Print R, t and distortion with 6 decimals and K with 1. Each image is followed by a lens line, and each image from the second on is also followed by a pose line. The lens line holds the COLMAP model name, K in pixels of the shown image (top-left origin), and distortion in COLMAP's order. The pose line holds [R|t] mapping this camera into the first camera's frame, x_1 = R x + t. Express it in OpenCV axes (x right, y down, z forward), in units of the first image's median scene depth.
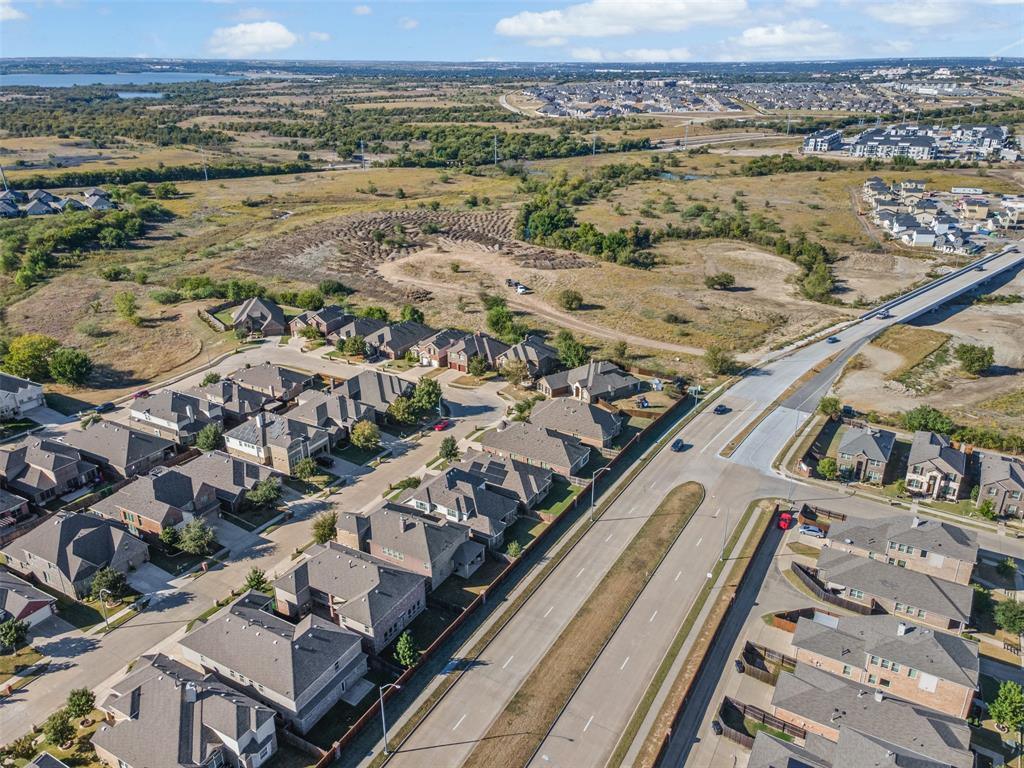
lens RADIAL K [[761.2, 0, 512.0], [0, 761.2, 384.0], [0, 0, 1]] dist [0.029357, 0.002019]
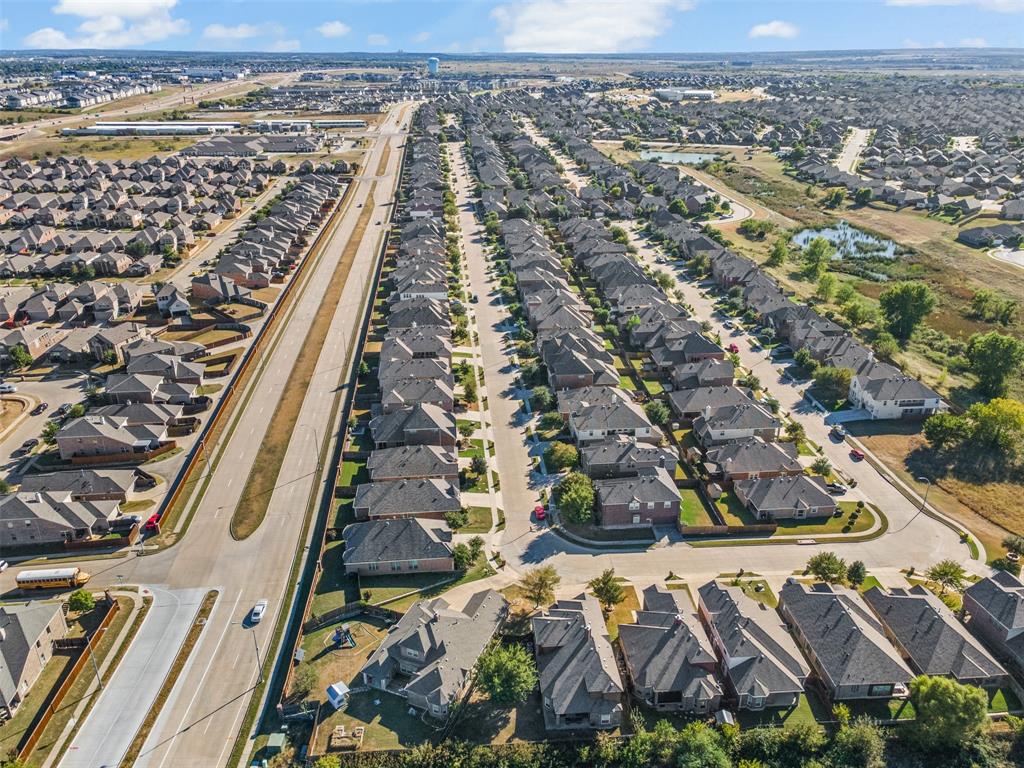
lens RADIAL K [[761.2, 0, 512.0], [0, 761.2, 384.0], [0, 0, 1]] dist [0.029357, 0.002019]
pose [[-0.819109, 0.228381, -0.526215, 0.404074], [-0.222637, 0.718854, 0.658545, -0.692175], [0.528671, 0.656575, -0.537974, 1.494778]]
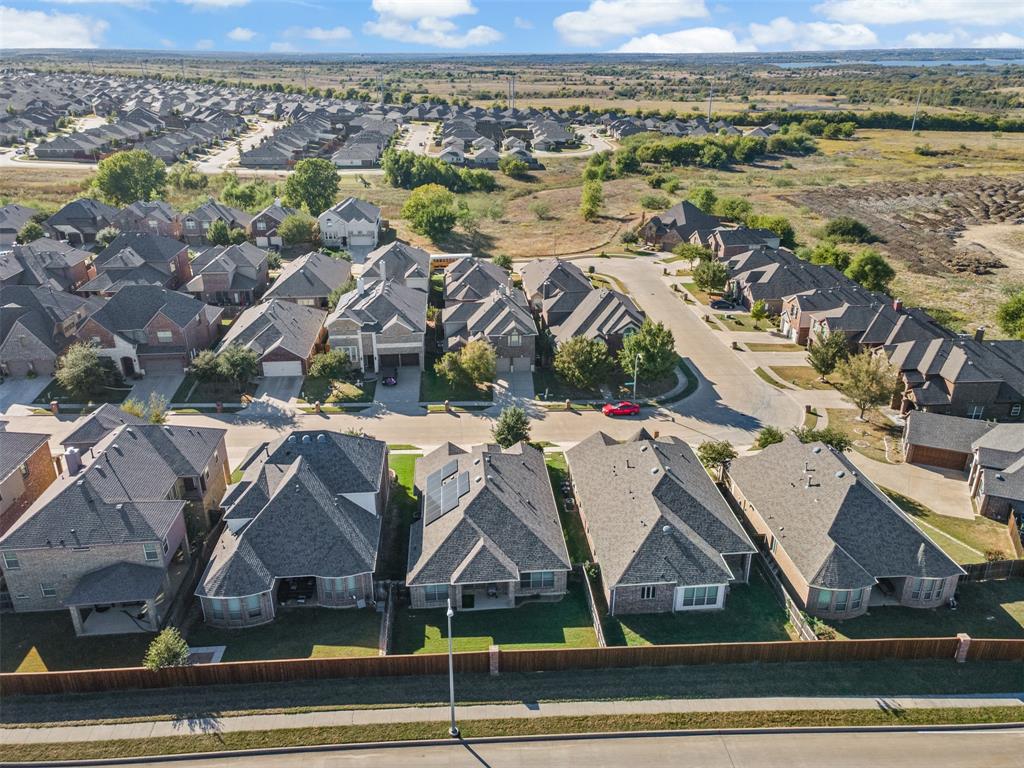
lens RADIAL K [[761.2, 0, 512.0], [0, 761.2, 384.0], [0, 0, 1]] dist [0.029357, 0.002019]
pose [[0.555267, 0.325853, -0.765179, 0.285675], [-0.321071, 0.932711, 0.164206, -0.025869], [0.767198, 0.154499, 0.622525, 0.674499]]
